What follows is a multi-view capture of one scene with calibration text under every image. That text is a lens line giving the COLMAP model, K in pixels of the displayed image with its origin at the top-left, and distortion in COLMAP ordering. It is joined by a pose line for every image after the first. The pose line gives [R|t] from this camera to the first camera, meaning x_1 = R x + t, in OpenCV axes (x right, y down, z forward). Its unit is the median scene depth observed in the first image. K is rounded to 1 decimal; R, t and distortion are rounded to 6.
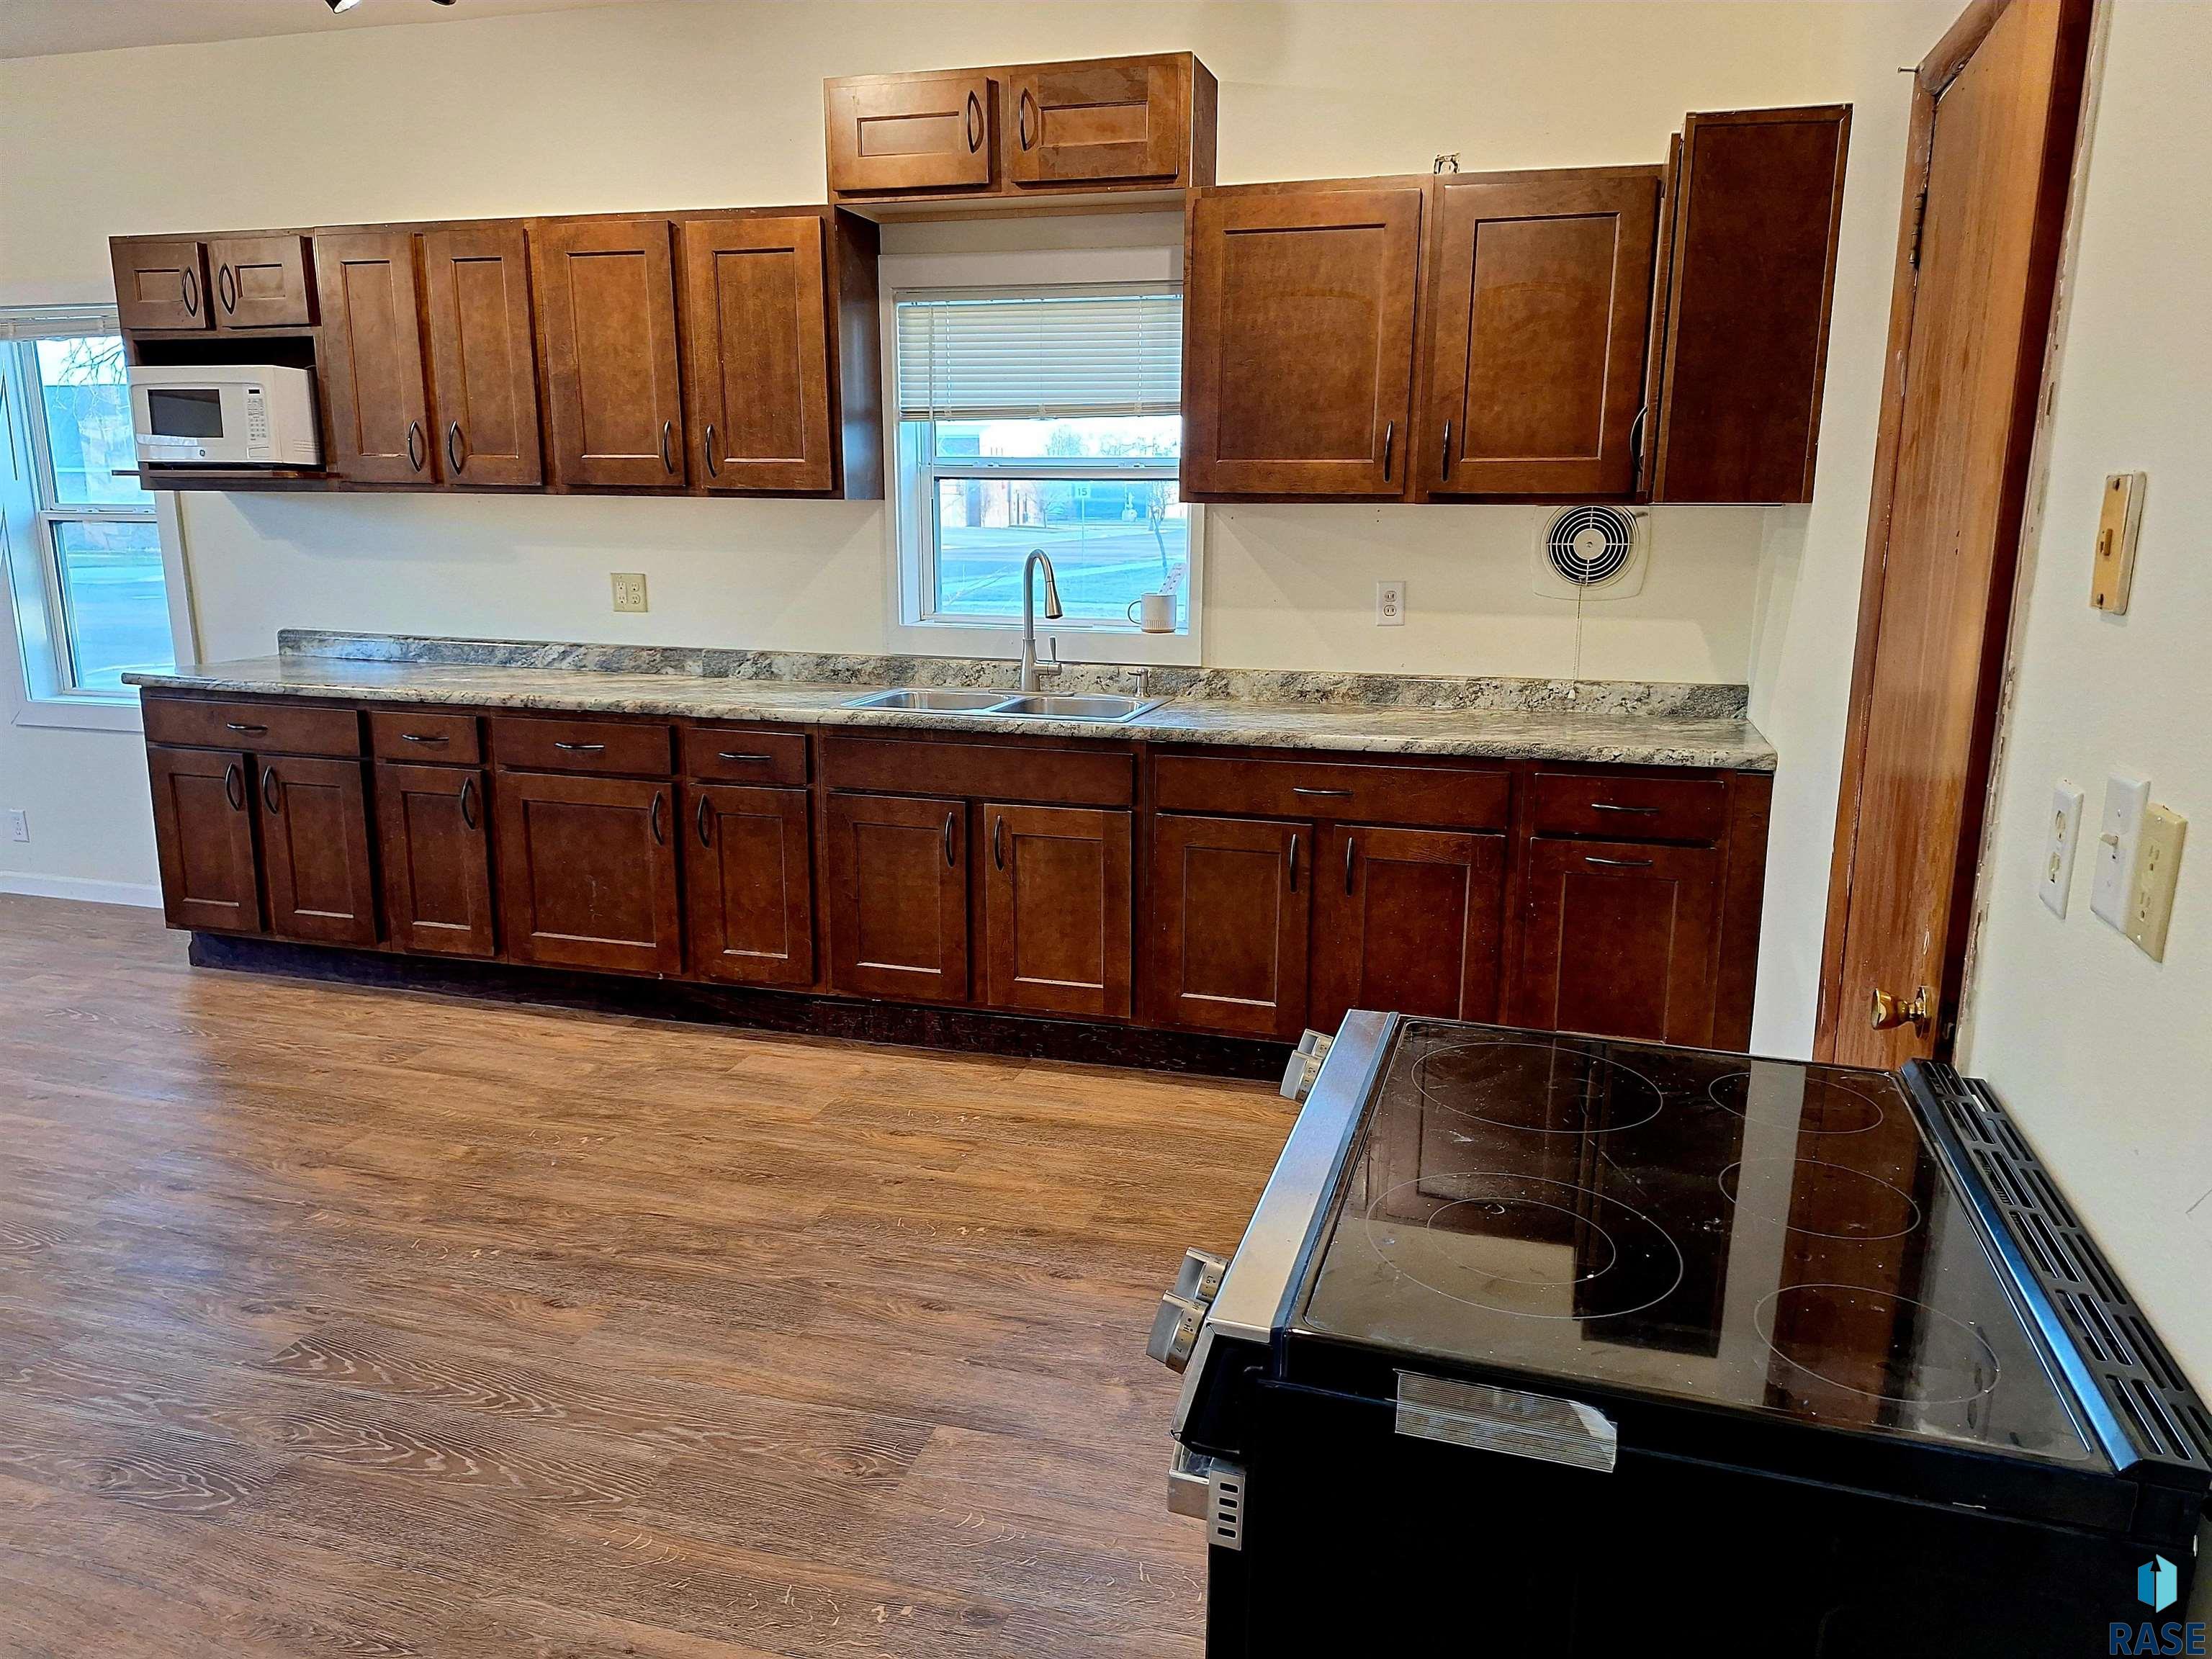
lens RADIAL K [[1555.0, 0, 1106.0], [0, 1555.0, 829.5], [0, 0, 1]] dist [0.005622, 0.002553]
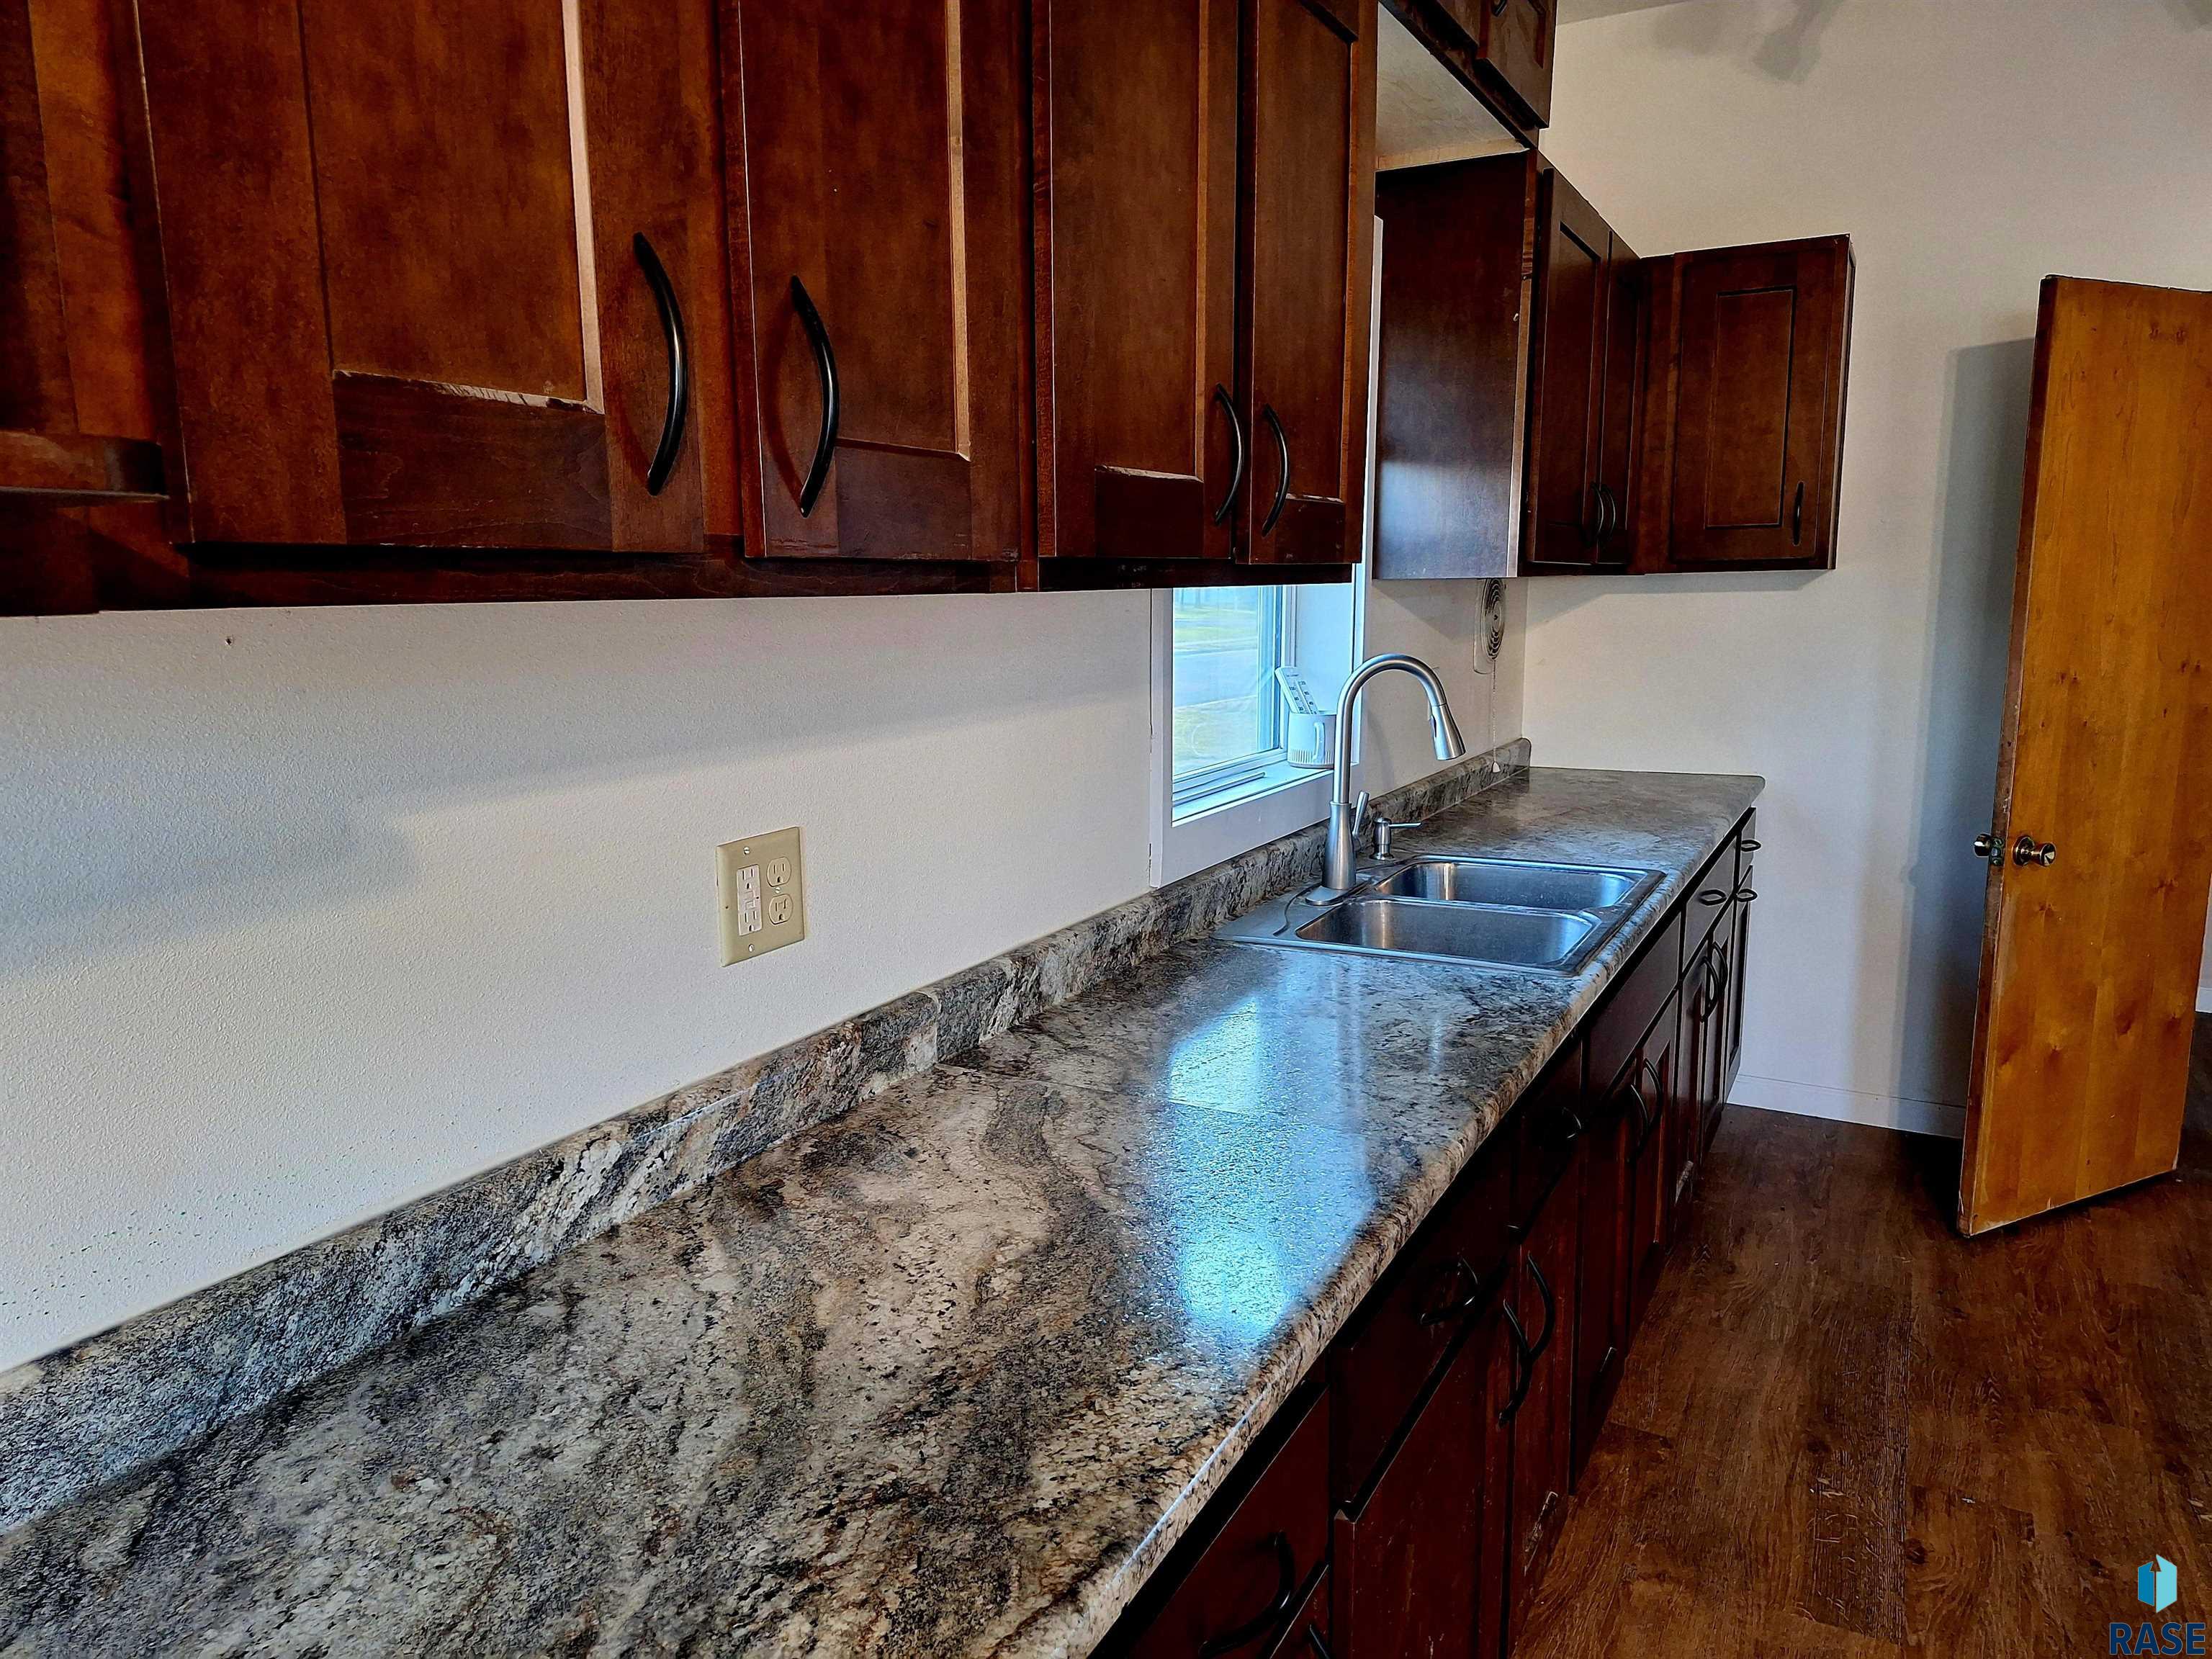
lens RADIAL K [[1555.0, 0, 1106.0], [0, 1555.0, 829.5], [0, 0, 1]] dist [0.005622, 0.002553]
pose [[0.199789, -0.164366, 0.965954, -0.597703], [0.213679, 0.969411, 0.120759, -0.189214], [-0.956256, 0.182278, 0.228800, 0.862833]]
